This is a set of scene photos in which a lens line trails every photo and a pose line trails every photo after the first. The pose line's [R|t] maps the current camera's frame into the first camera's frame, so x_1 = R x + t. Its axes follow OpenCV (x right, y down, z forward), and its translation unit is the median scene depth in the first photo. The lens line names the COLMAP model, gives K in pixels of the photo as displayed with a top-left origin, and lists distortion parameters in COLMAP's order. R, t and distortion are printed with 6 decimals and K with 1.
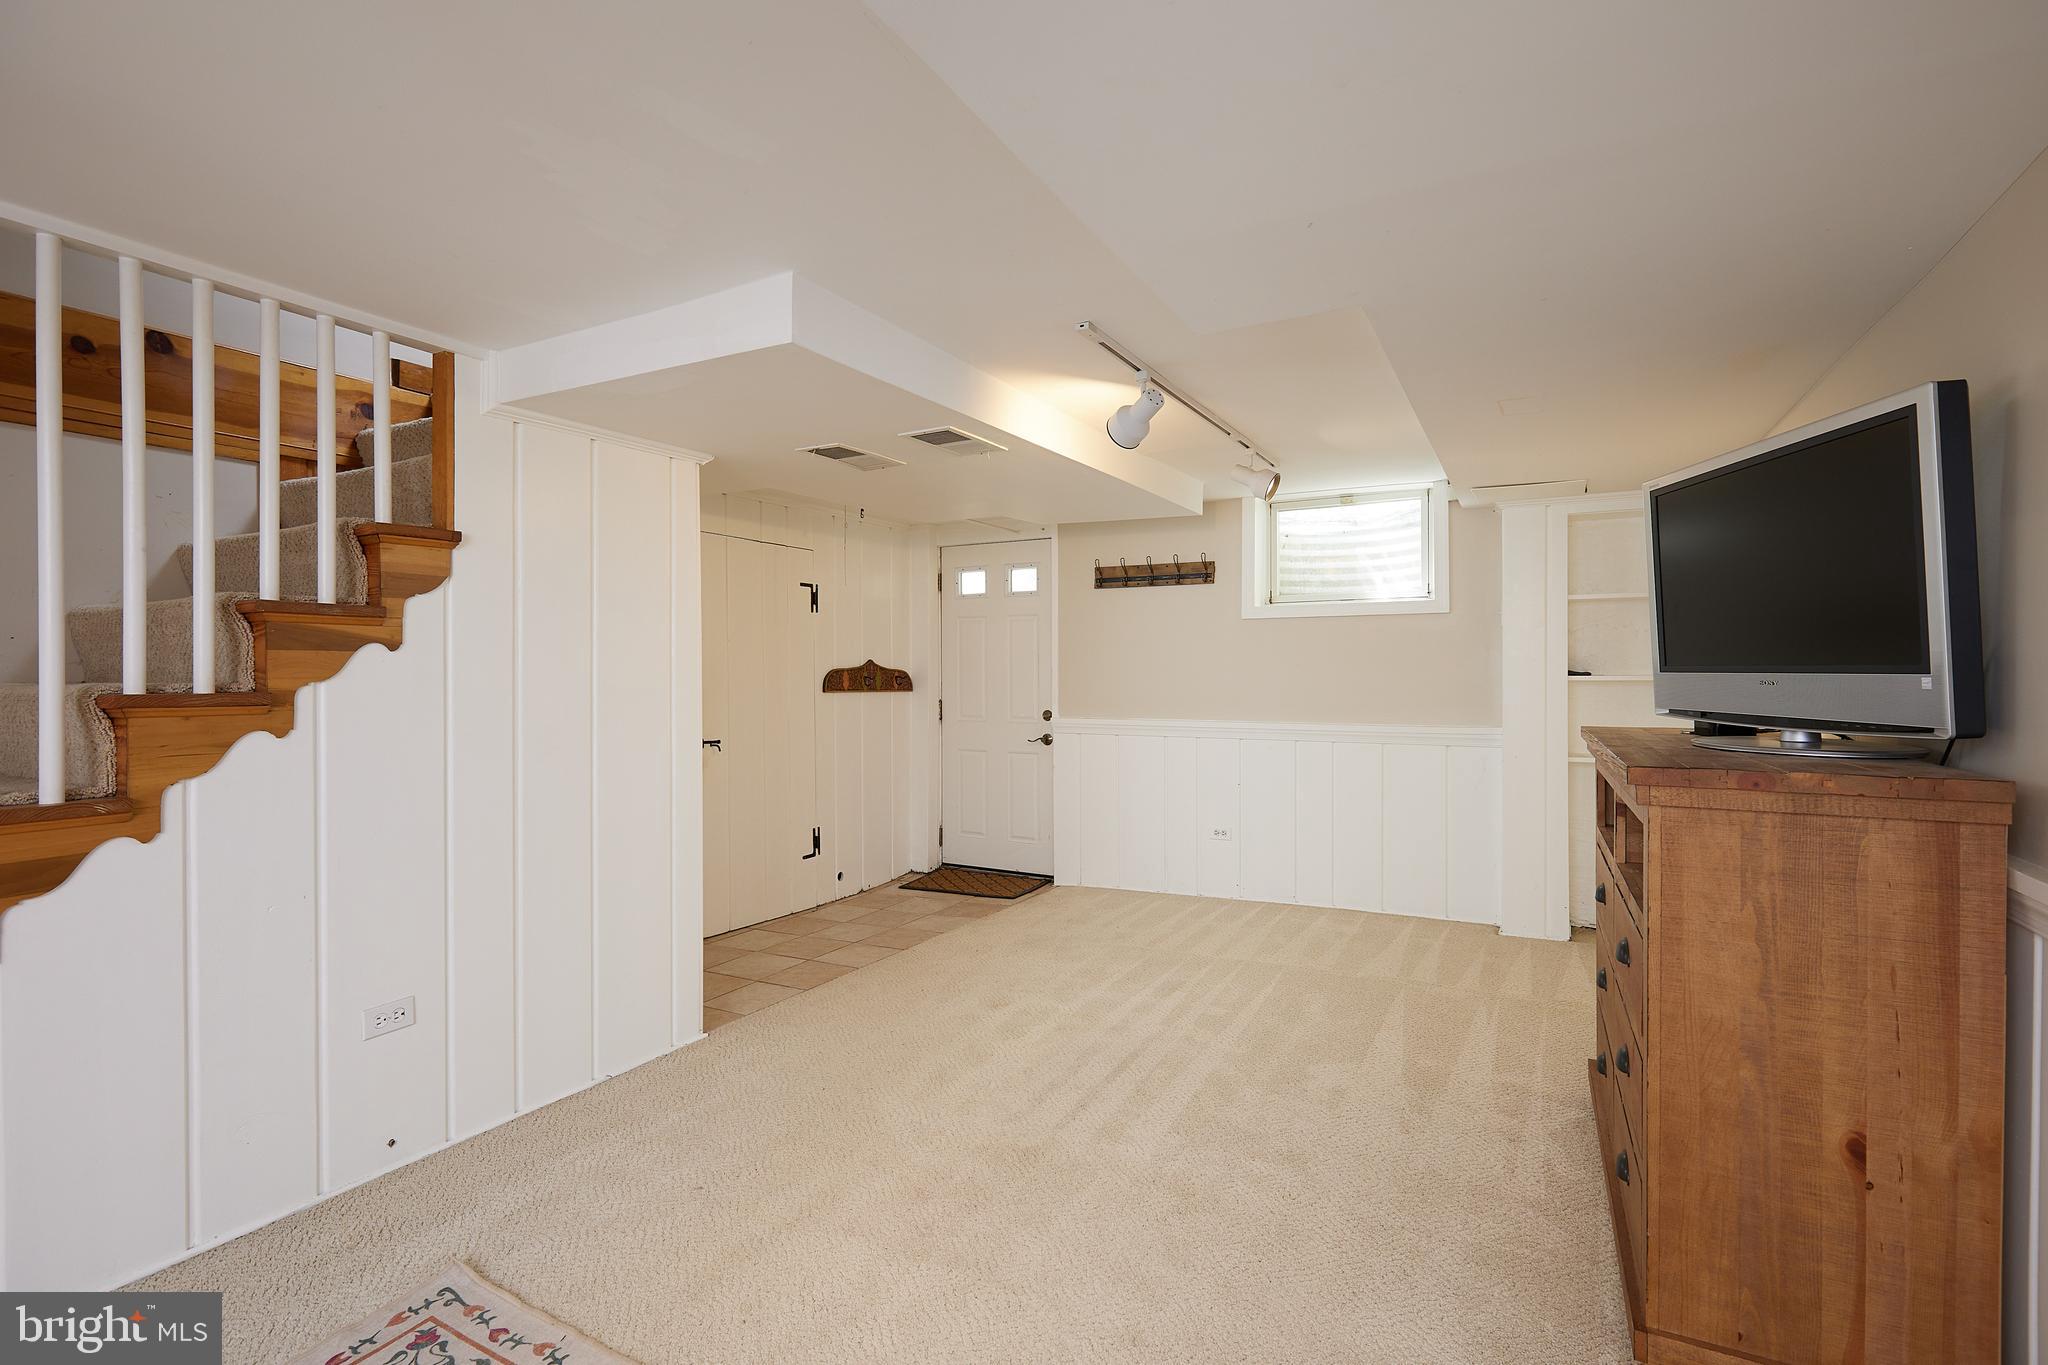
lens RADIAL K [[927.3, 0, 1025.9], [0, 927.3, 681.2], [0, 0, 1]] dist [0.000883, 0.000177]
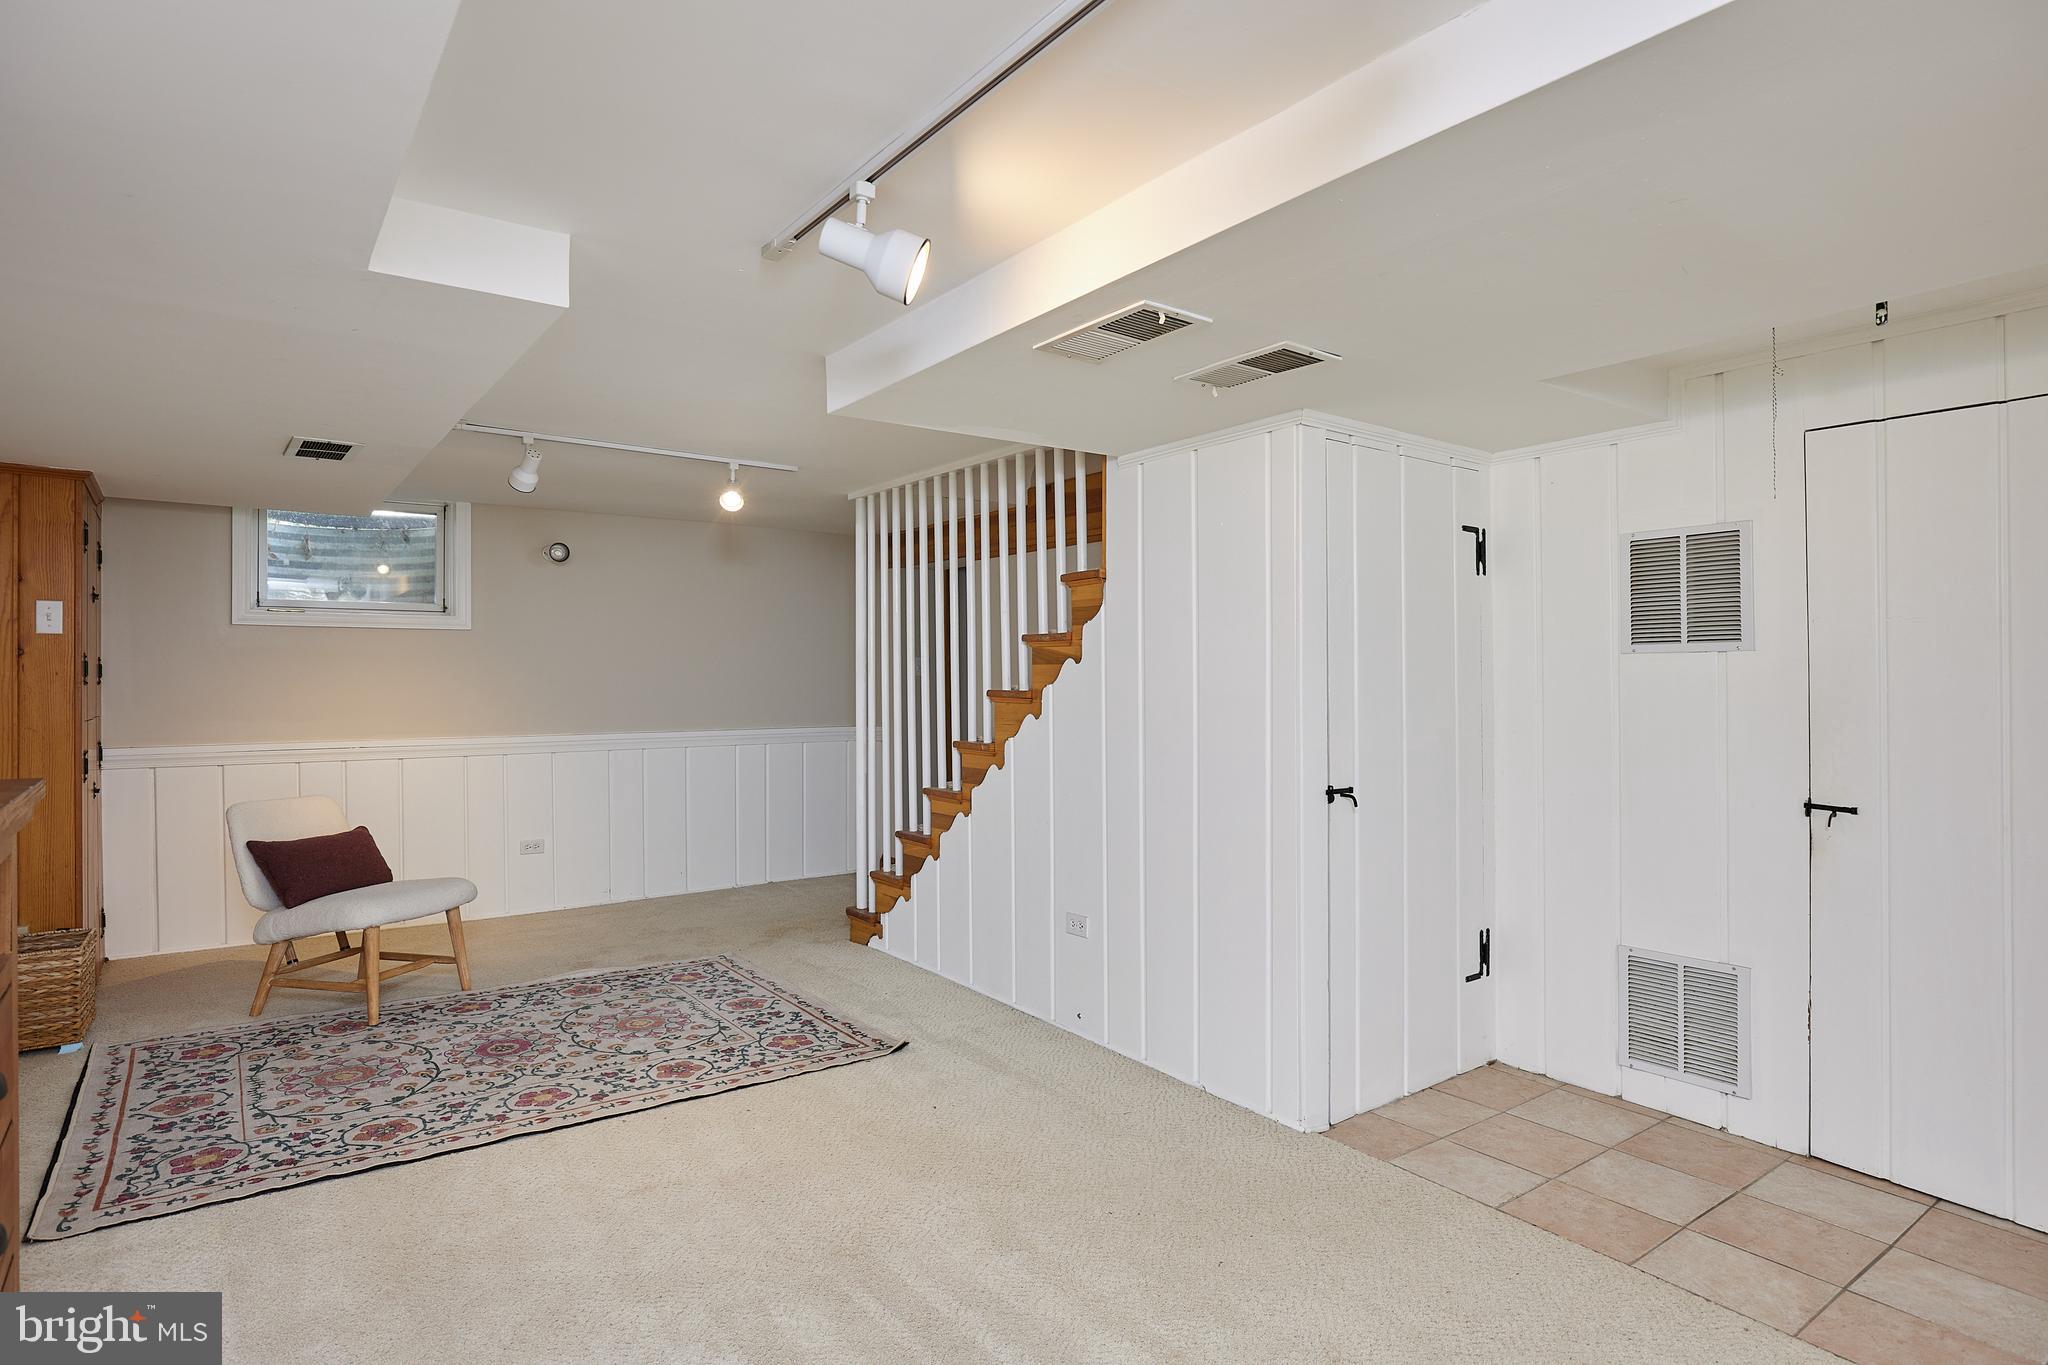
lens RADIAL K [[1101.0, 0, 1025.7], [0, 1101.0, 676.2], [0, 0, 1]] dist [0.000415, 0.000011]
pose [[-0.422953, 0.001788, -0.906150, 0.871709], [-0.000028, 0.999998, 0.001987, -0.016317], [0.906152, 0.000865, -0.422952, 1.668626]]
